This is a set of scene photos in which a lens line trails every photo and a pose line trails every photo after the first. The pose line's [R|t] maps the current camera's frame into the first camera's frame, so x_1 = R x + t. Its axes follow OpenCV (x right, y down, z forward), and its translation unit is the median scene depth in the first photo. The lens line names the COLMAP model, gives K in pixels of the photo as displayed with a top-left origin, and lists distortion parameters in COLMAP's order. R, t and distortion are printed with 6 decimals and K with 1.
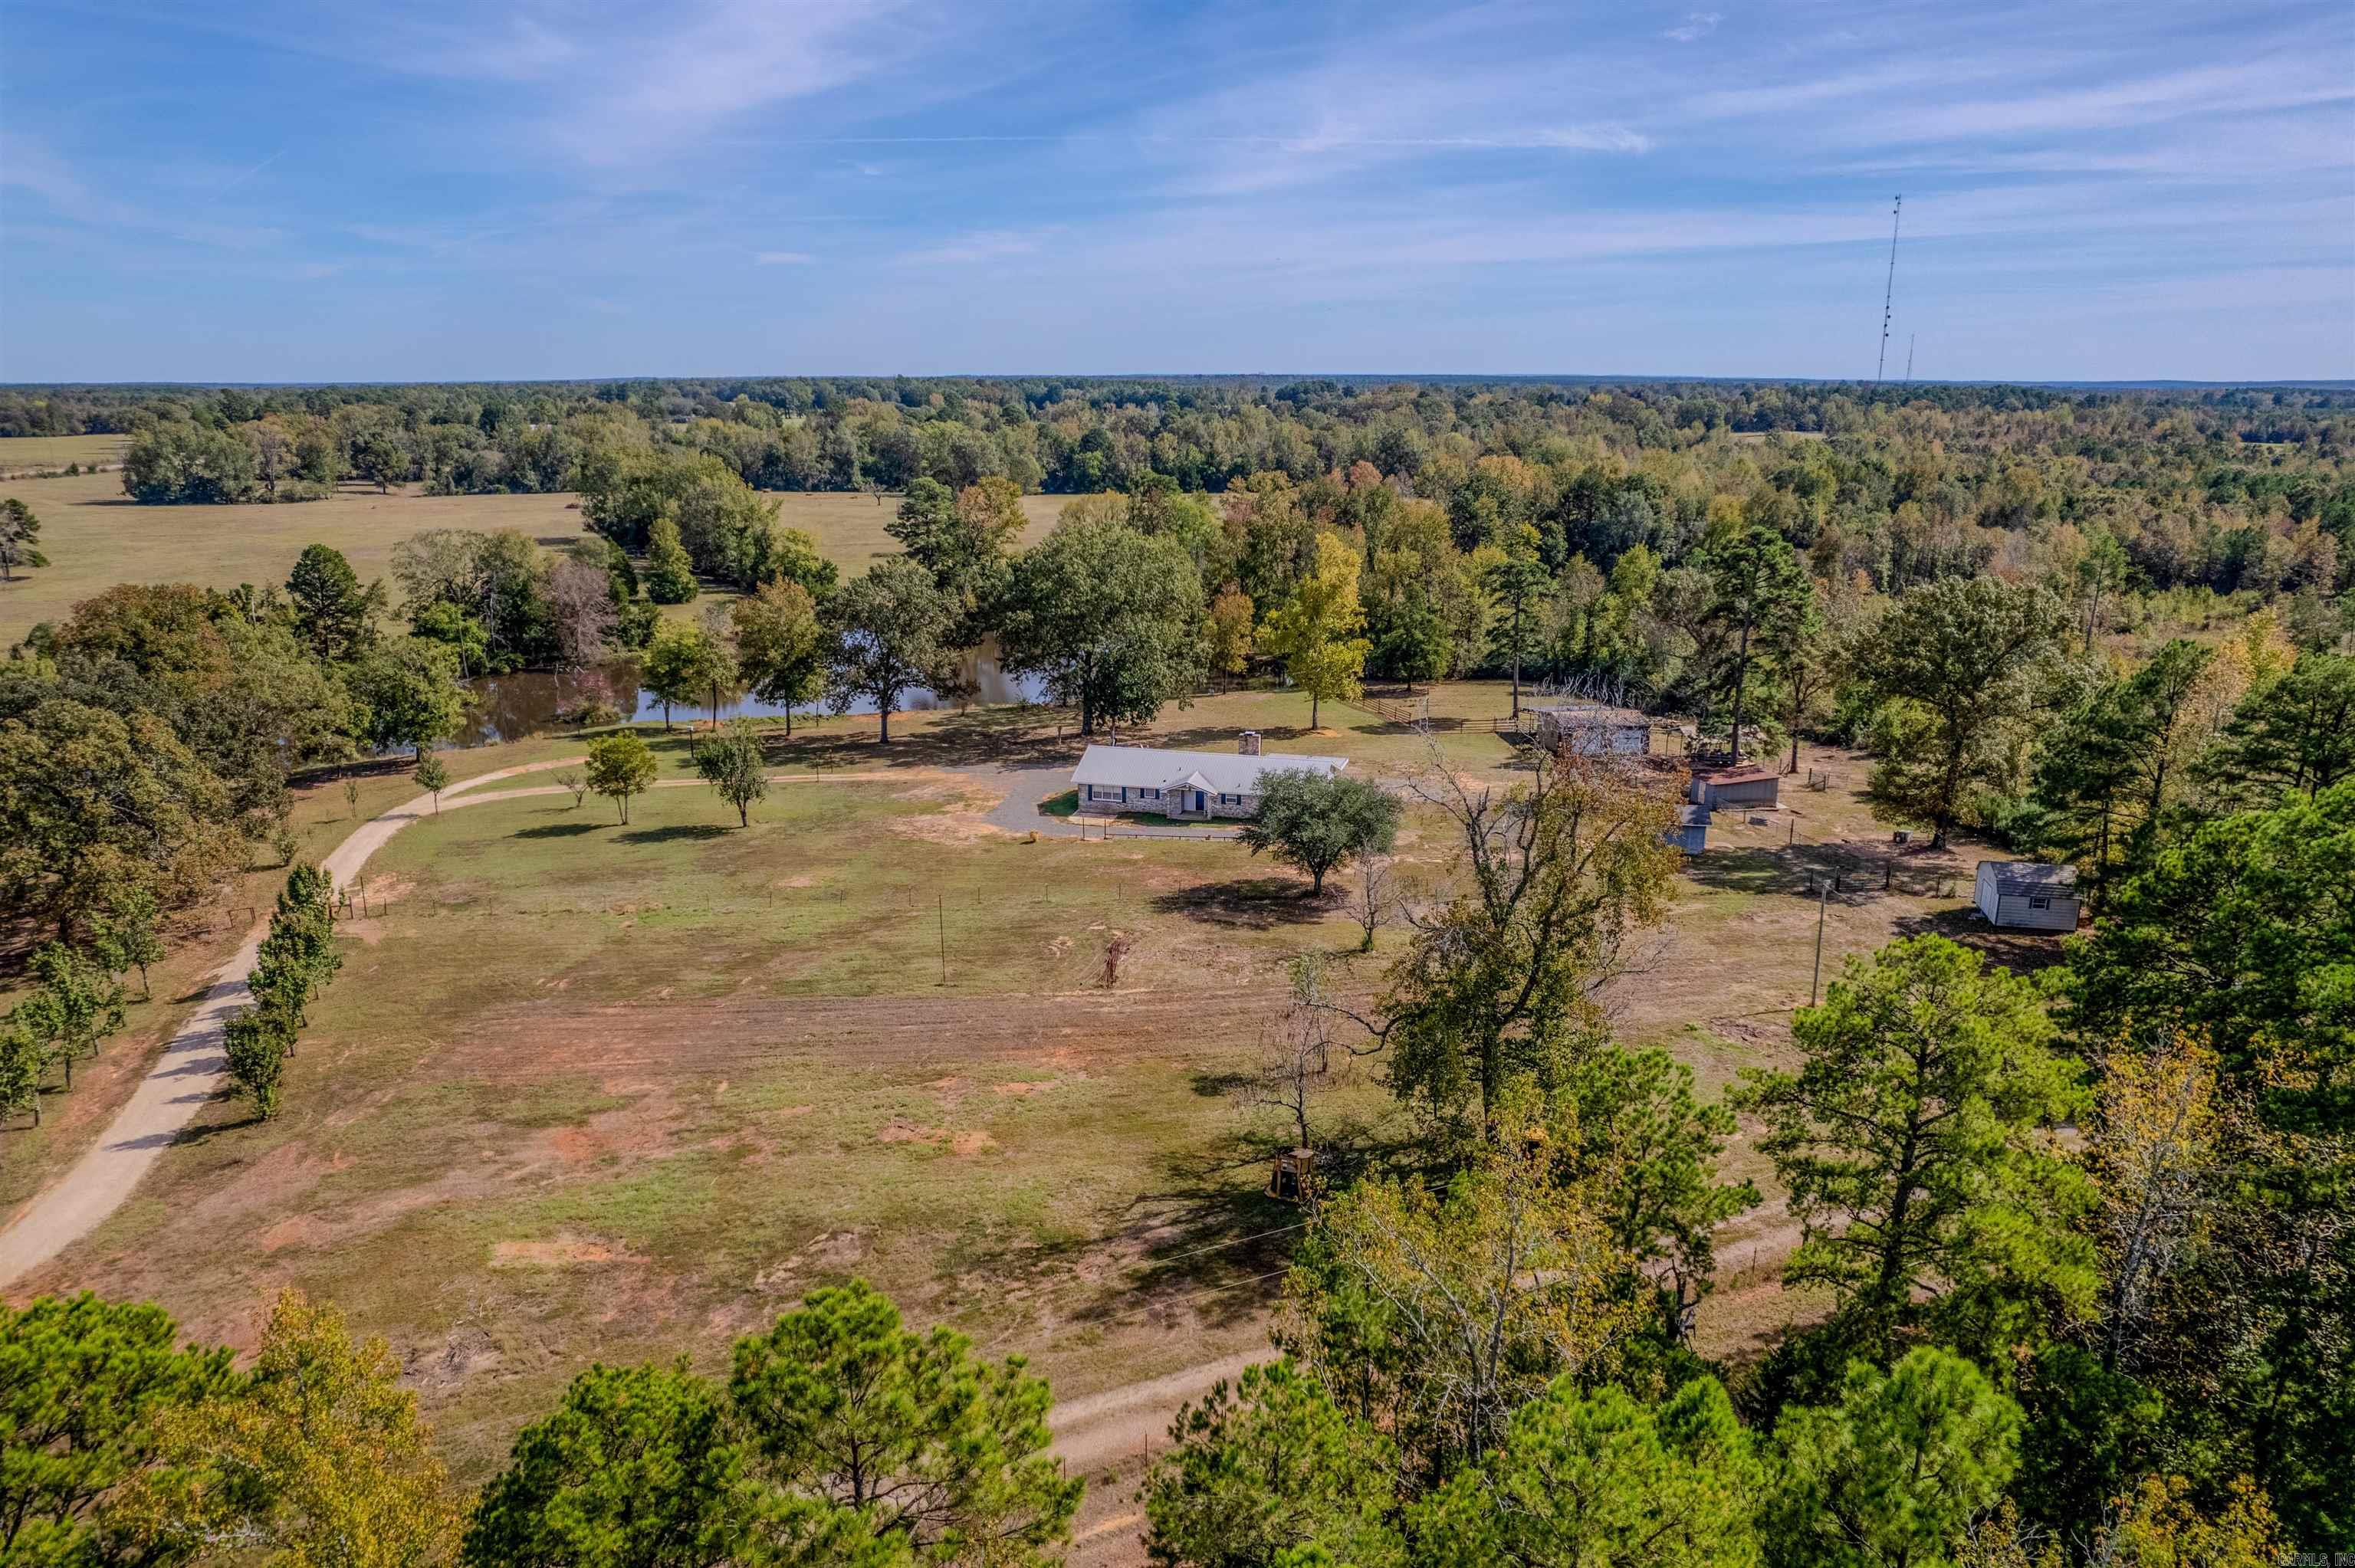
lens RADIAL K [[1501.9, 0, 1171.2], [0, 1501.9, 786.8], [0, 0, 1]] dist [-0.062106, 0.047352]
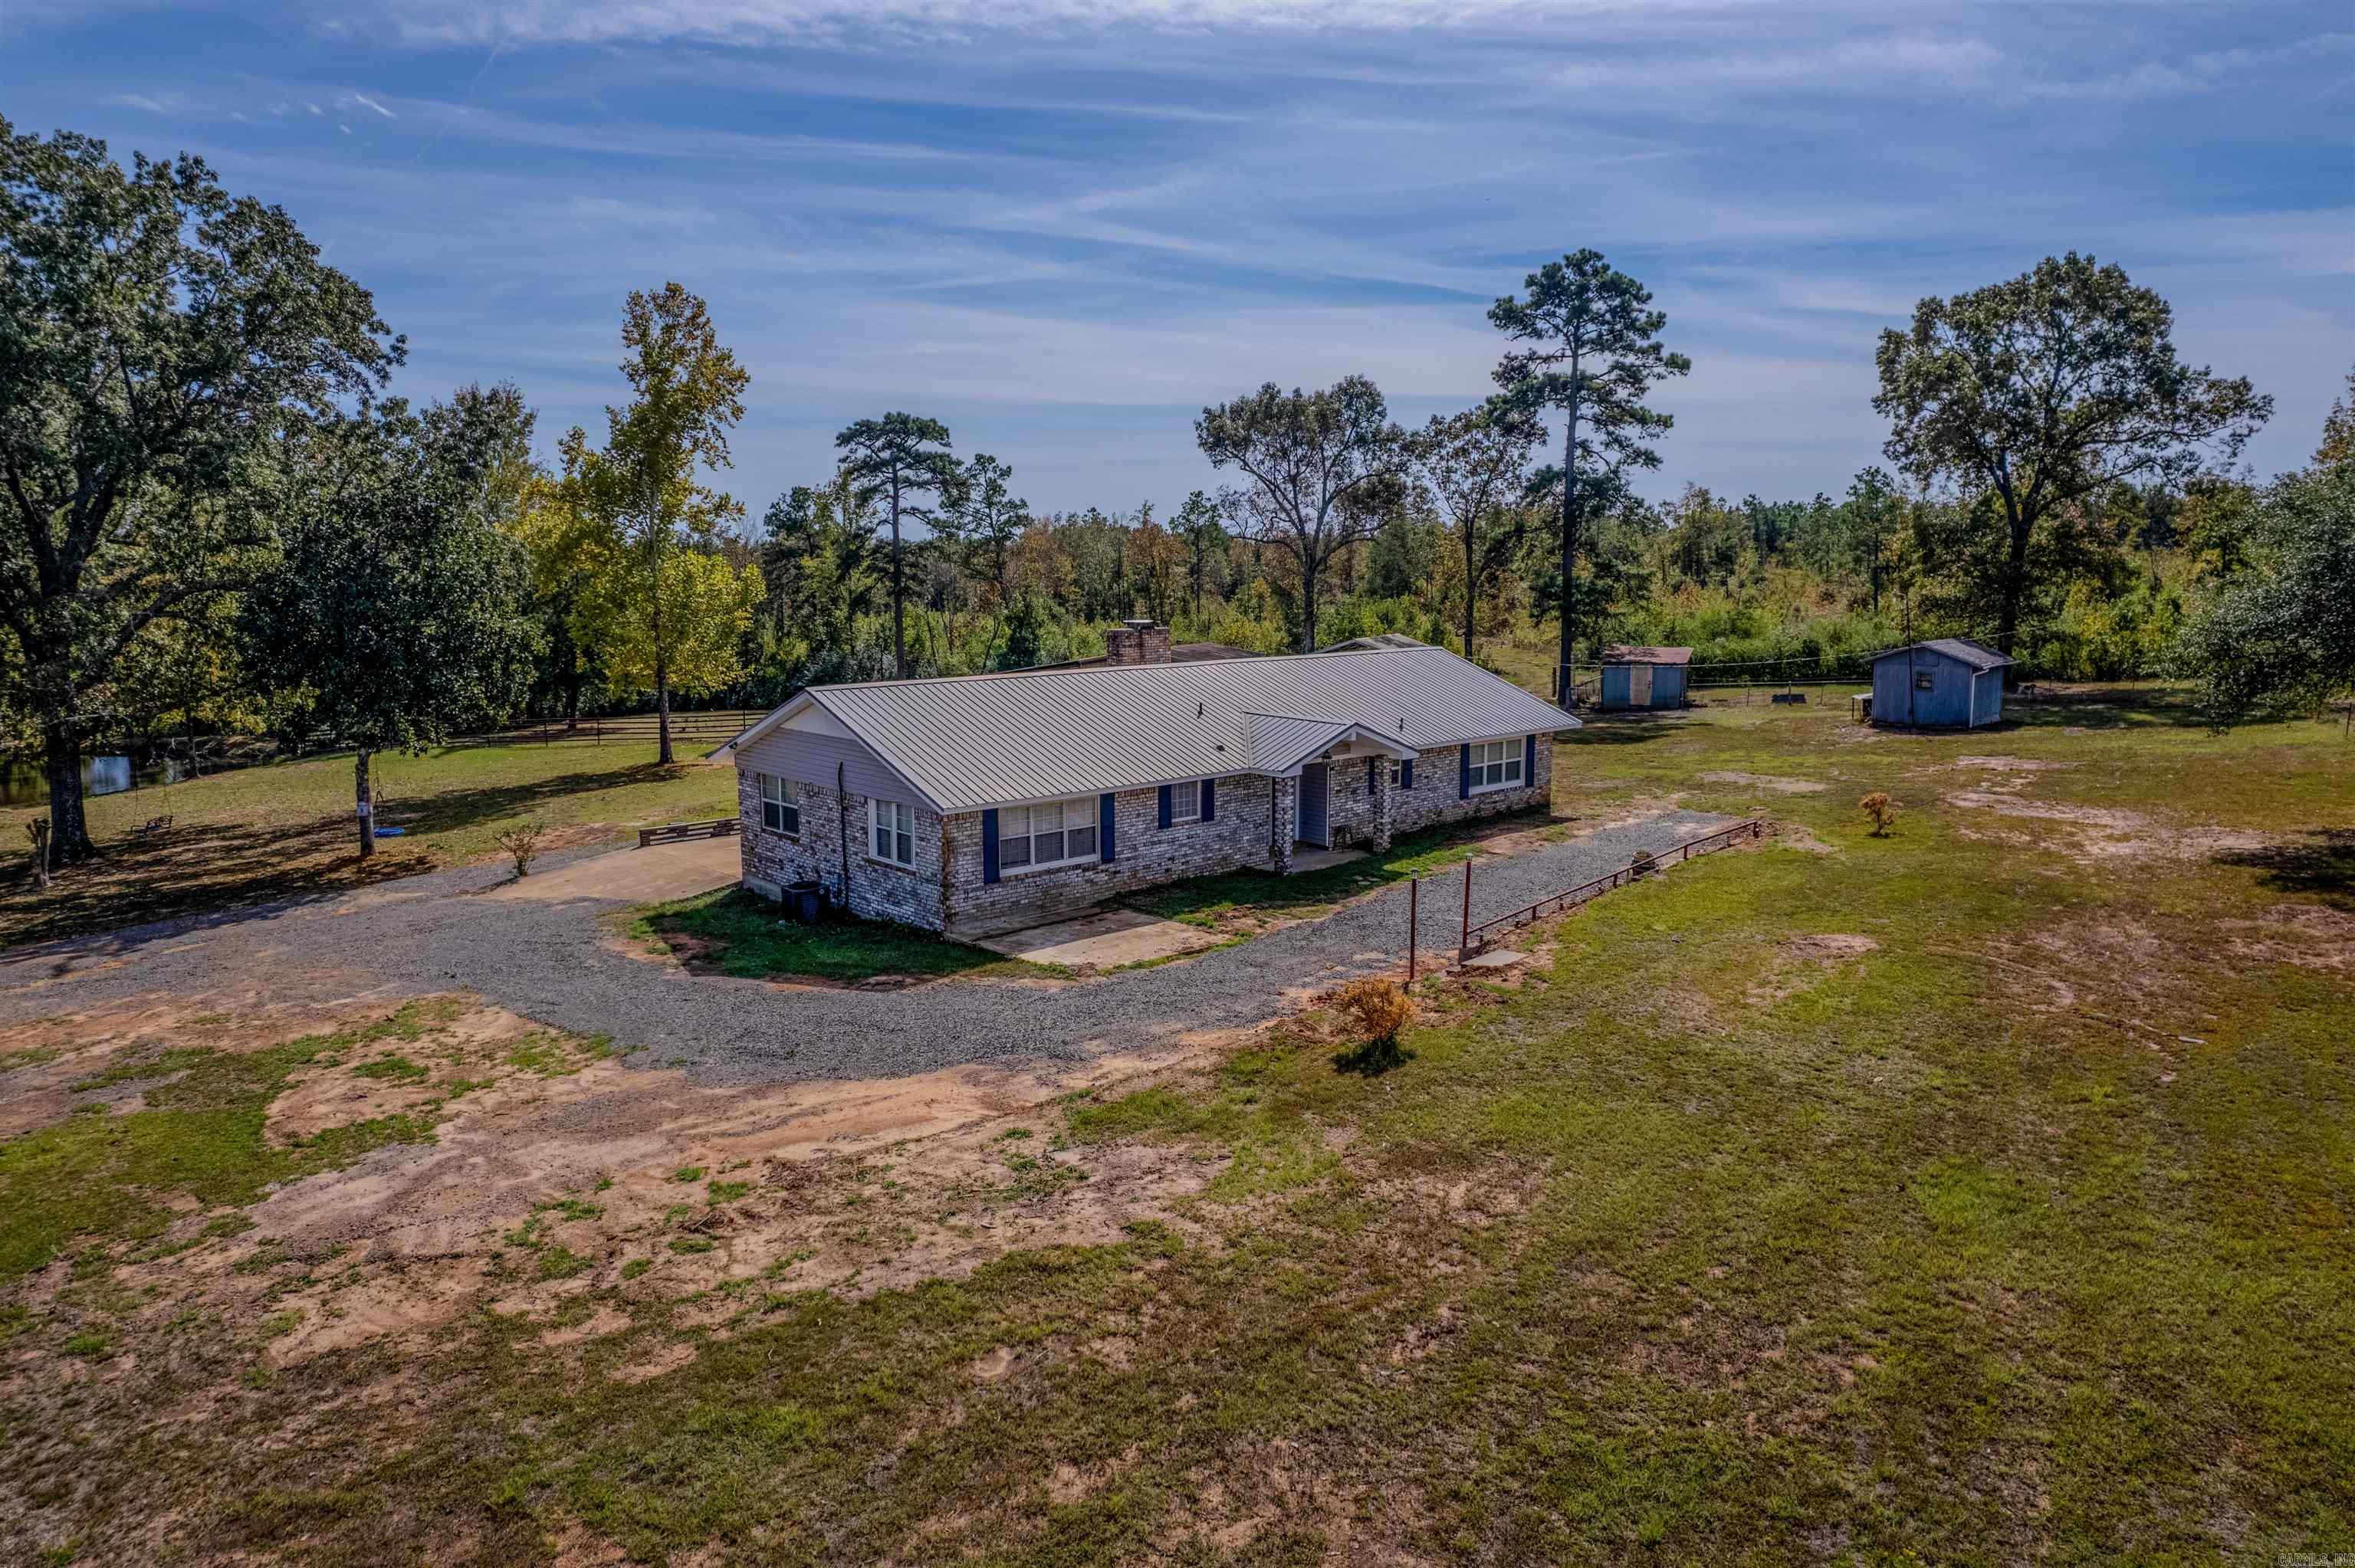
lens RADIAL K [[1501.9, 0, 1171.2], [0, 1501.9, 786.8], [0, 0, 1]] dist [-0.062106, 0.047352]
pose [[0.551650, -0.127621, 0.824254, -0.187240], [0.226912, 0.973915, -0.001072, 0.000890], [-0.802616, 0.187625, 0.566219, 0.688523]]
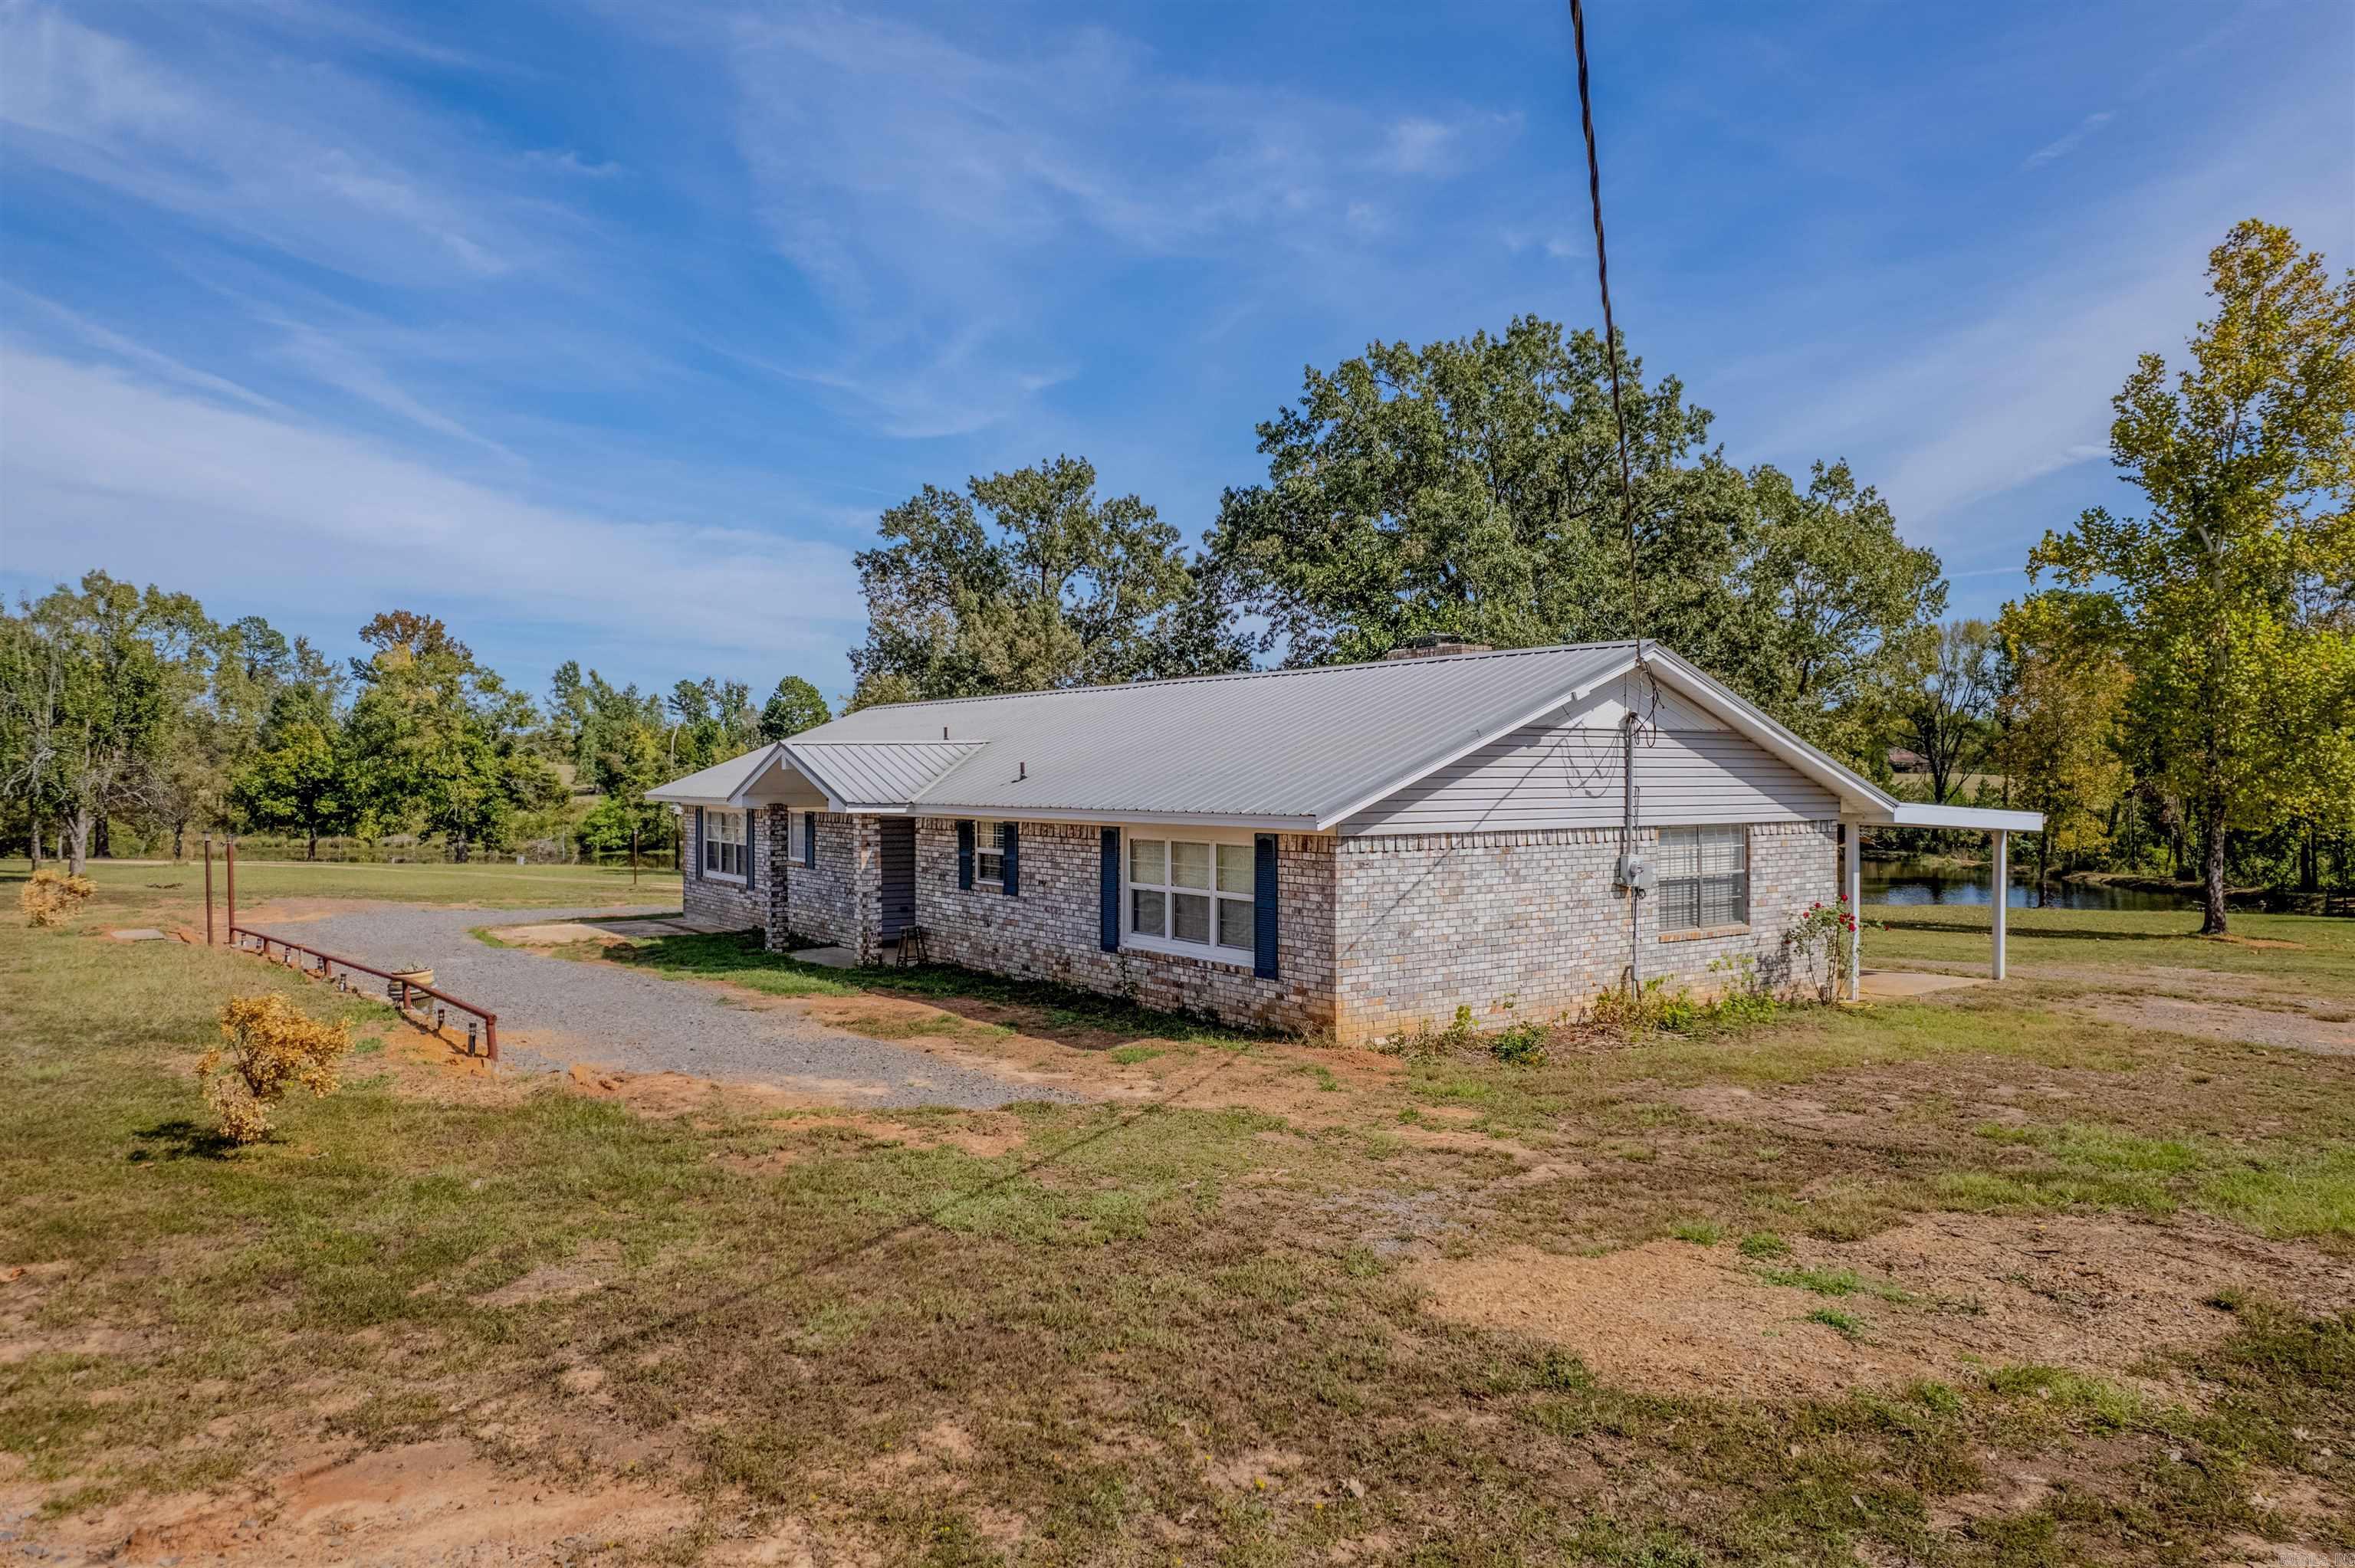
lens RADIAL K [[1501.9, 0, 1171.2], [0, 1501.9, 786.8], [0, 0, 1]] dist [-0.062106, 0.047352]
pose [[0.766966, 0.004269, -0.641673, 0.129276], [-0.169477, 0.965819, -0.196143, 0.023654], [0.618903, 0.259184, 0.741474, 0.706939]]
